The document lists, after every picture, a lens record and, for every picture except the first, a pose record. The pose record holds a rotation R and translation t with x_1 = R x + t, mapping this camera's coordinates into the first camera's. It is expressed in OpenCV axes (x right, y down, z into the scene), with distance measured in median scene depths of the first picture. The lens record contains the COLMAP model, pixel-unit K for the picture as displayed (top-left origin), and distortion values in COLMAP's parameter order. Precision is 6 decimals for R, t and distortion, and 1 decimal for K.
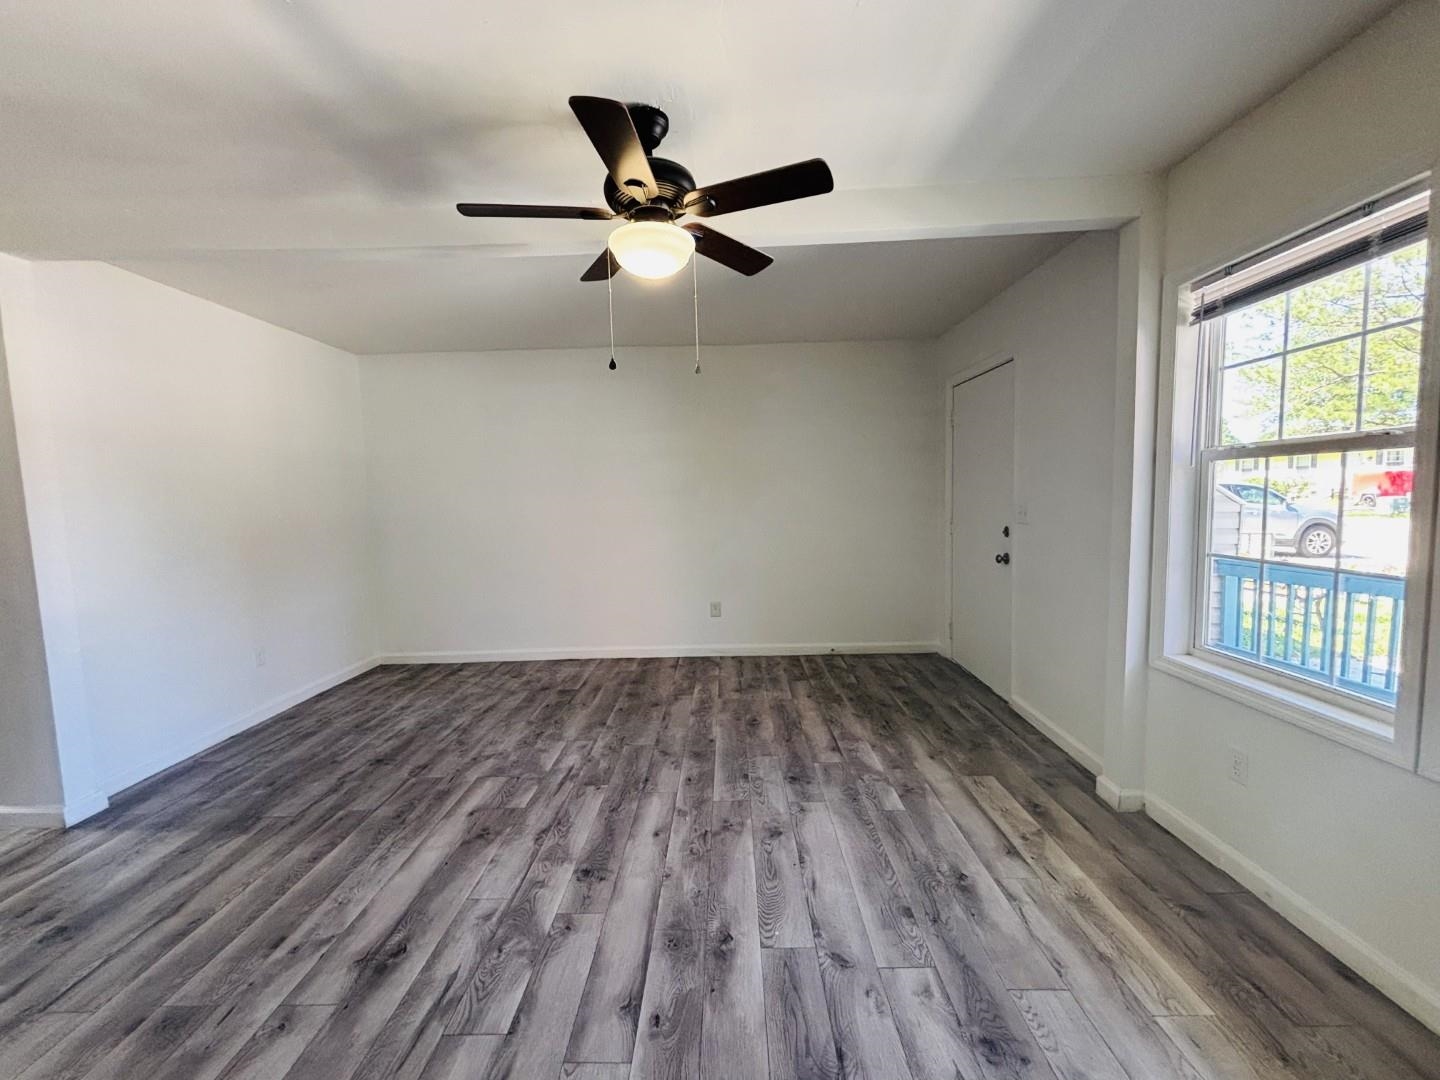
lens RADIAL K [[585.1, 0, 714.0], [0, 585.1, 543.7], [0, 0, 1]] dist [-0.003509, 0.000574]
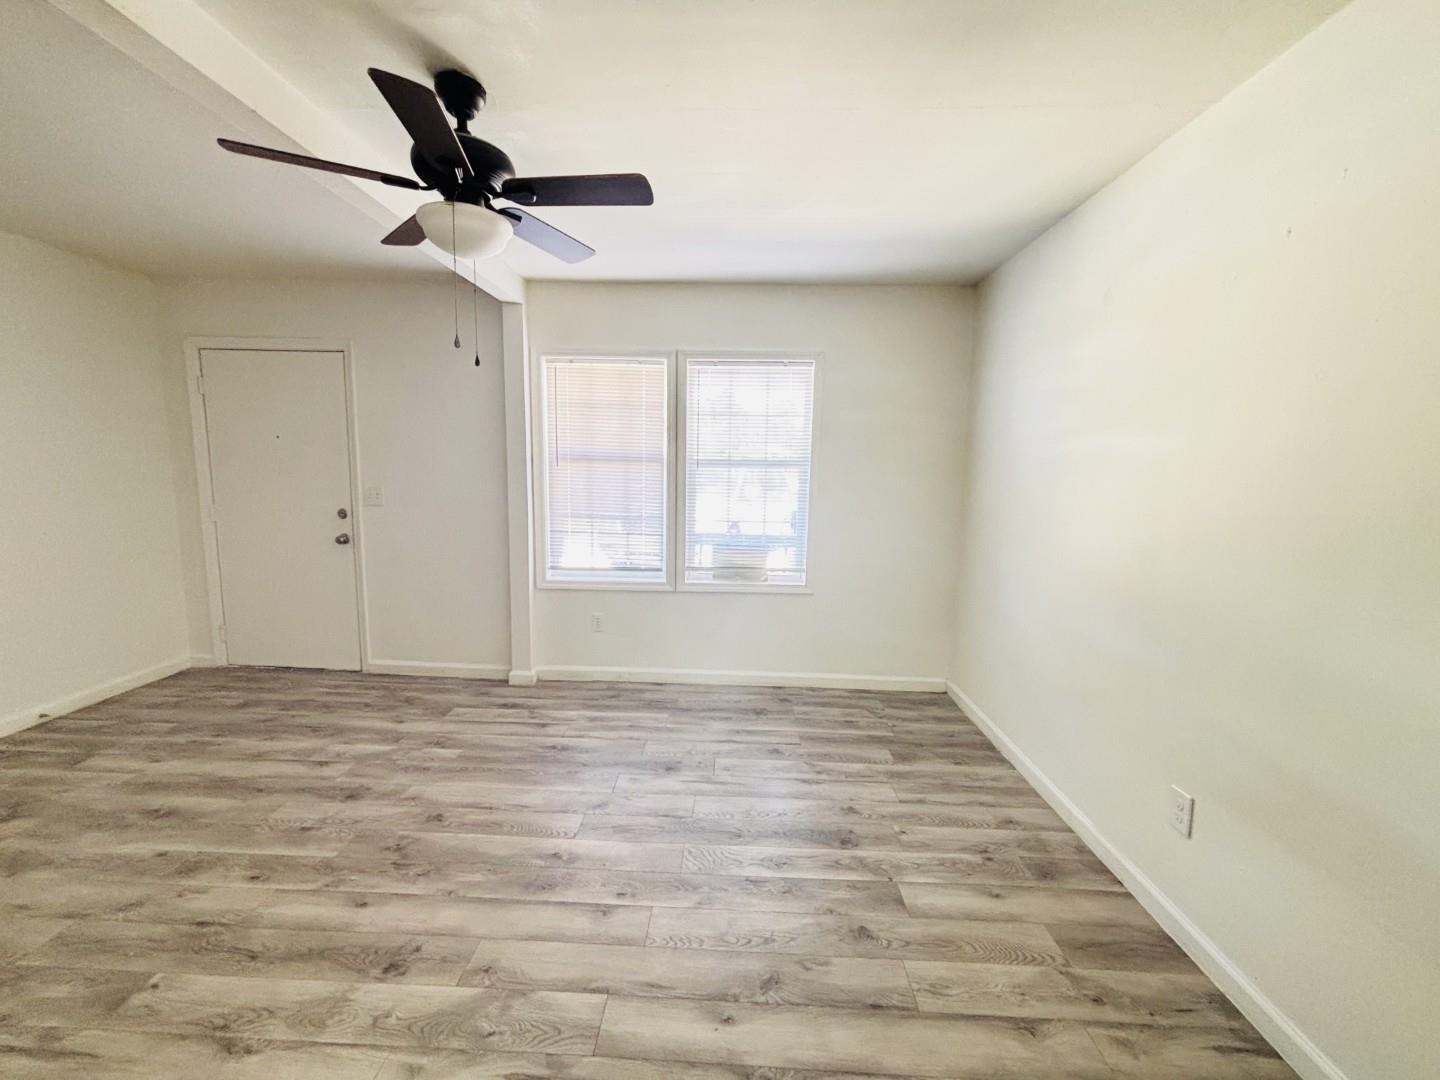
lens RADIAL K [[585.1, 0, 723.5], [0, 585.1, 542.9], [0, 0, 1]] dist [-0.003509, 0.000574]
pose [[0.004542, -0.109395, 0.993988, -0.745284], [0.068712, 0.991683, 0.108827, -0.049007], [-0.997626, 0.067805, 0.012021, 0.401595]]
